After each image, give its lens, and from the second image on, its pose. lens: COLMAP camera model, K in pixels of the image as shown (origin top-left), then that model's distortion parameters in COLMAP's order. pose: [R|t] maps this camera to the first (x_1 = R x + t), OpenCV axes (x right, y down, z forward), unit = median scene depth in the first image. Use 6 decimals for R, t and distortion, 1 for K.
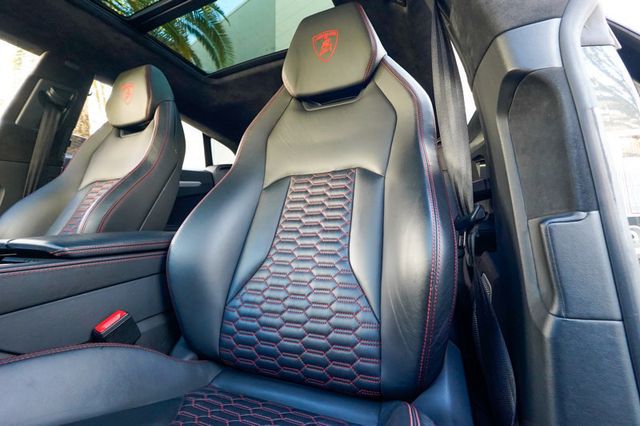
lens RADIAL K [[294.2, 0, 318.8], [0, 294.2, 215.3], [0, 0, 1]] dist [-0.016886, 0.008789]
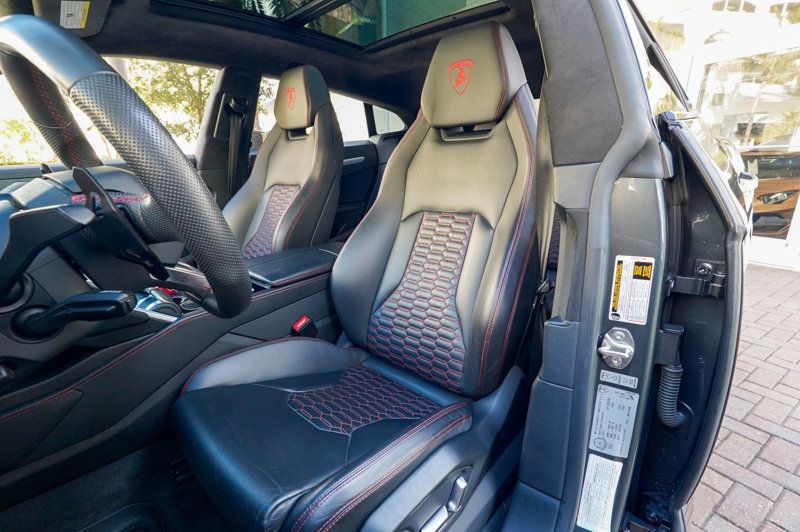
lens RADIAL K [[367.8, 0, 397.6], [0, 367.8, 267.9], [0, 0, 1]] dist [-0.016886, 0.008789]
pose [[0.945569, 0.087788, -0.313357, 0.297188], [0.016363, 0.948881, 0.315208, -0.406111], [0.325011, -0.303179, 0.895796, -0.406722]]
